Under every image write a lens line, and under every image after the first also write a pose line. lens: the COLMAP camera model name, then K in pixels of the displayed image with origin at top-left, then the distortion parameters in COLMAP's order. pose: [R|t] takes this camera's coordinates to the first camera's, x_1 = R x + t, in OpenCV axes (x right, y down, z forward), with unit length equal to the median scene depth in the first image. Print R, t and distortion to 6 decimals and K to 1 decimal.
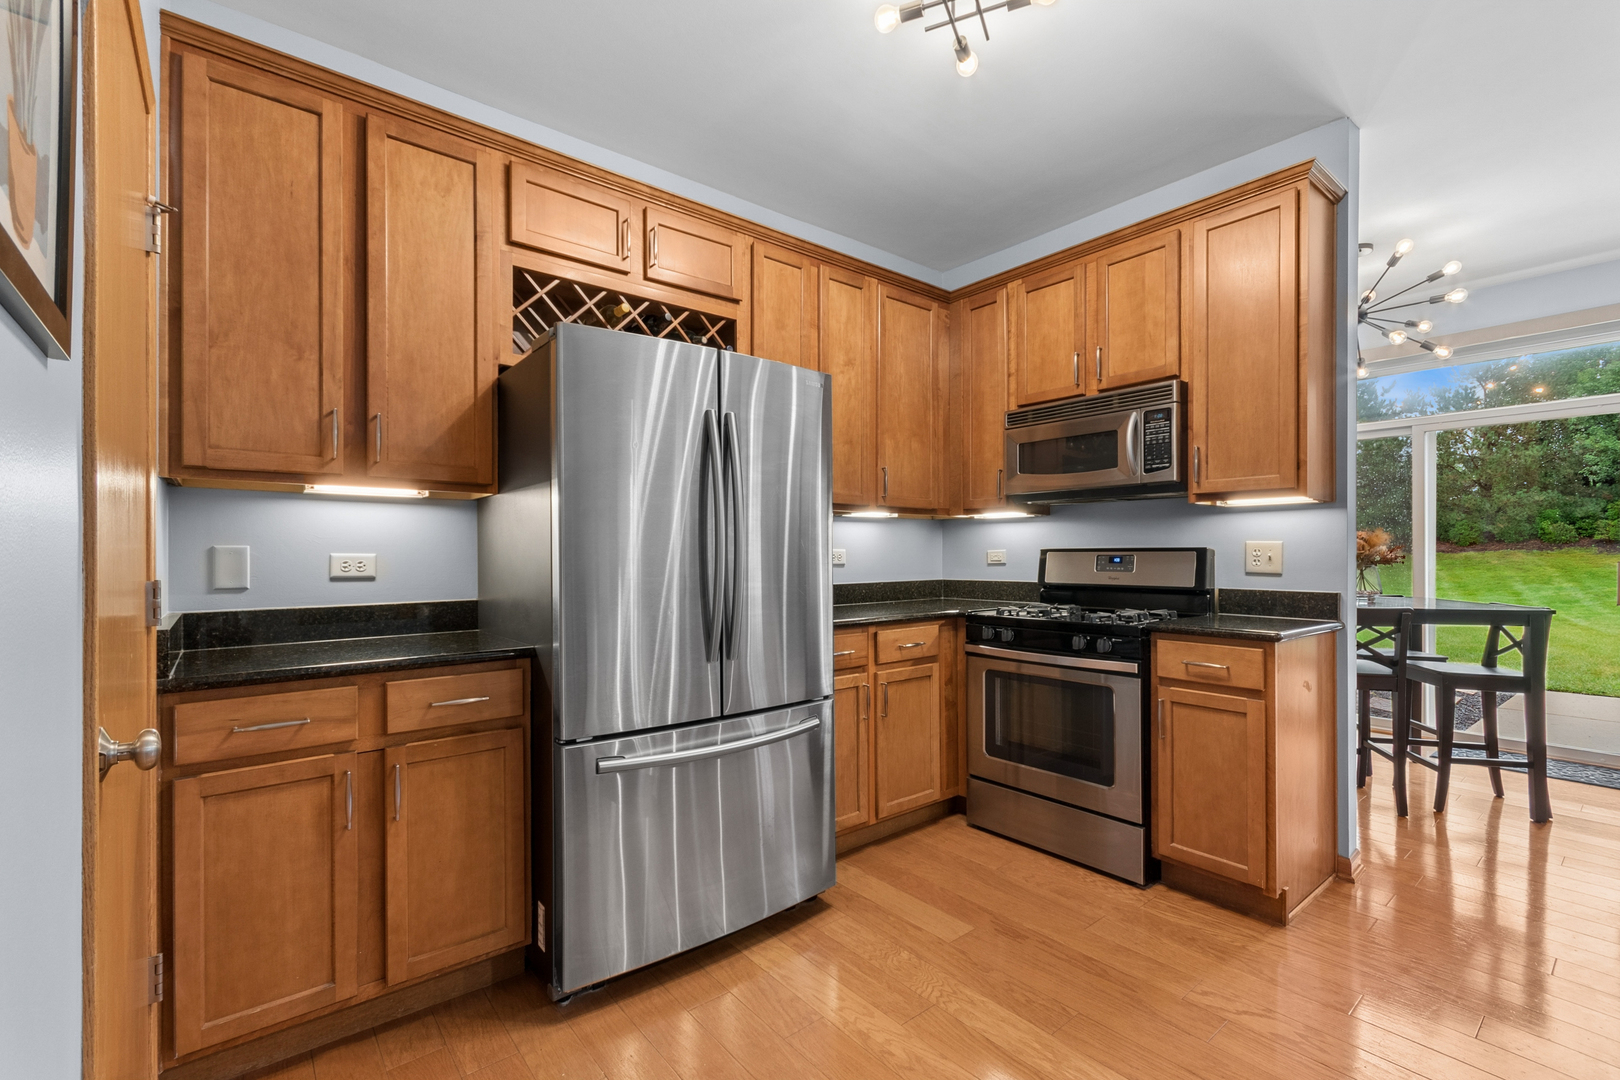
lens RADIAL K [[706.4, 0, 814.7], [0, 706.4, 548.8], [0, 0, 1]] dist [0.006427, -0.000948]
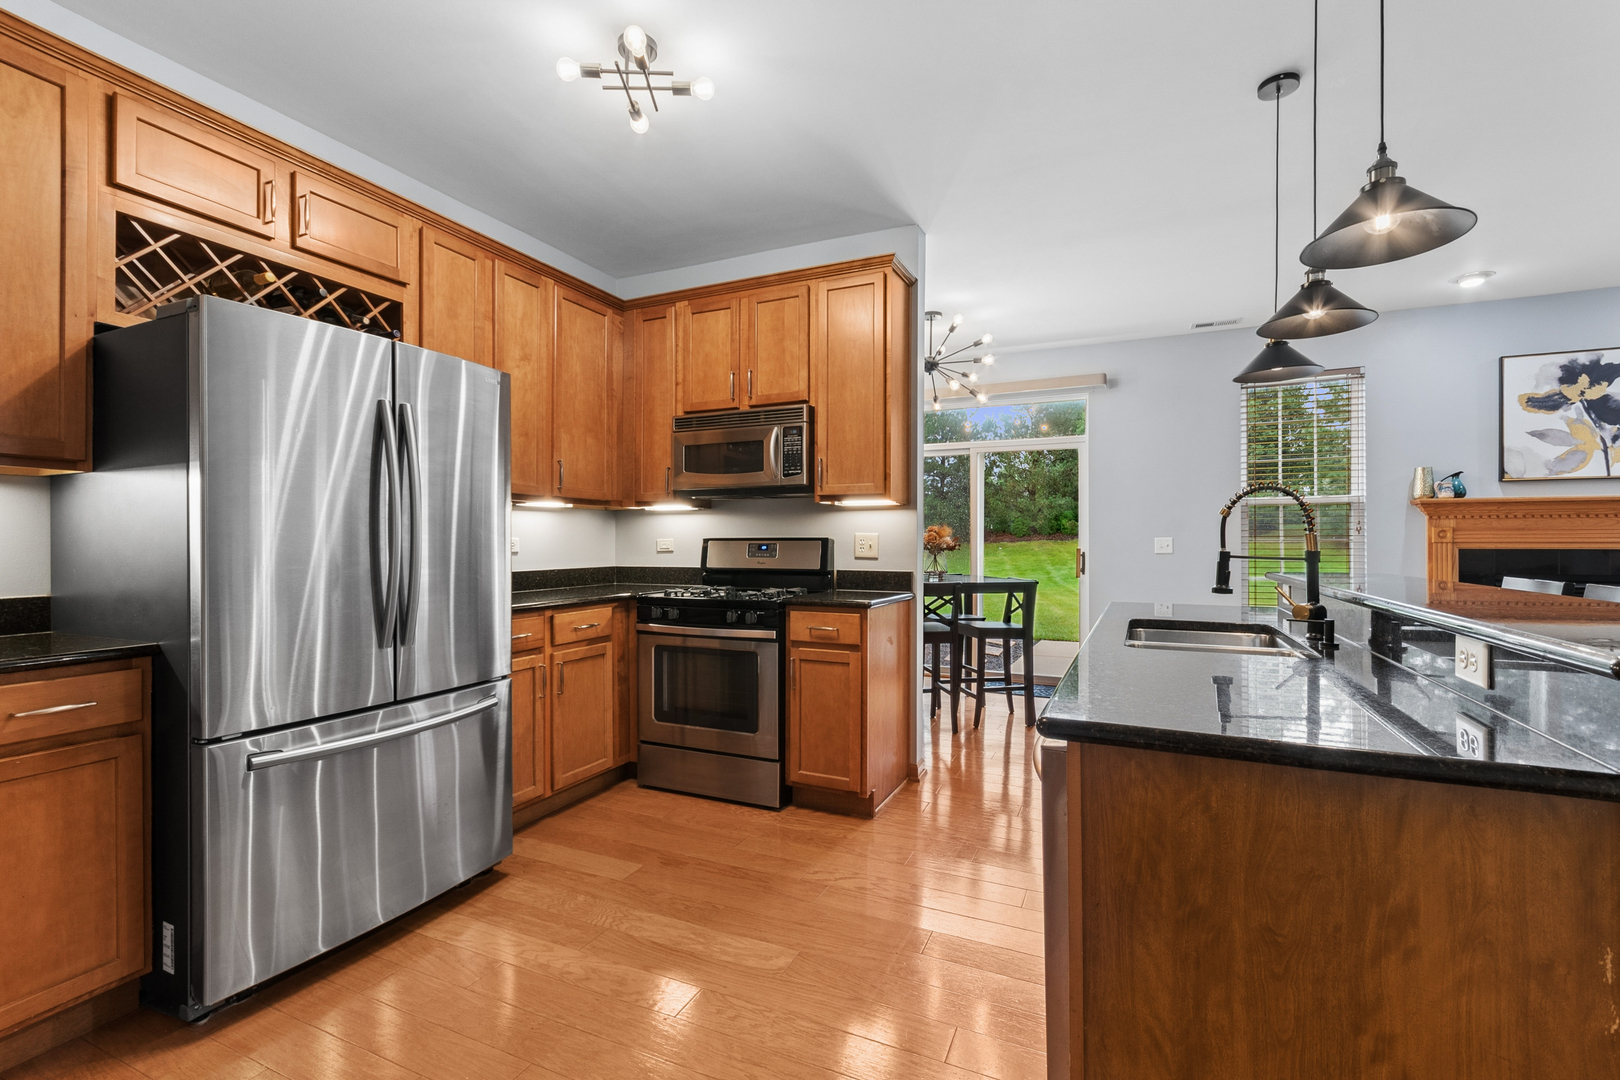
lens RADIAL K [[706.4, 0, 804.0], [0, 706.4, 542.6], [0, 0, 1]] dist [0.006427, -0.000948]
pose [[0.904300, 0.002176, 0.426892, -0.028555], [-0.005365, 0.999966, 0.006268, -0.000830], [-0.426864, -0.007959, 0.904281, -0.139920]]
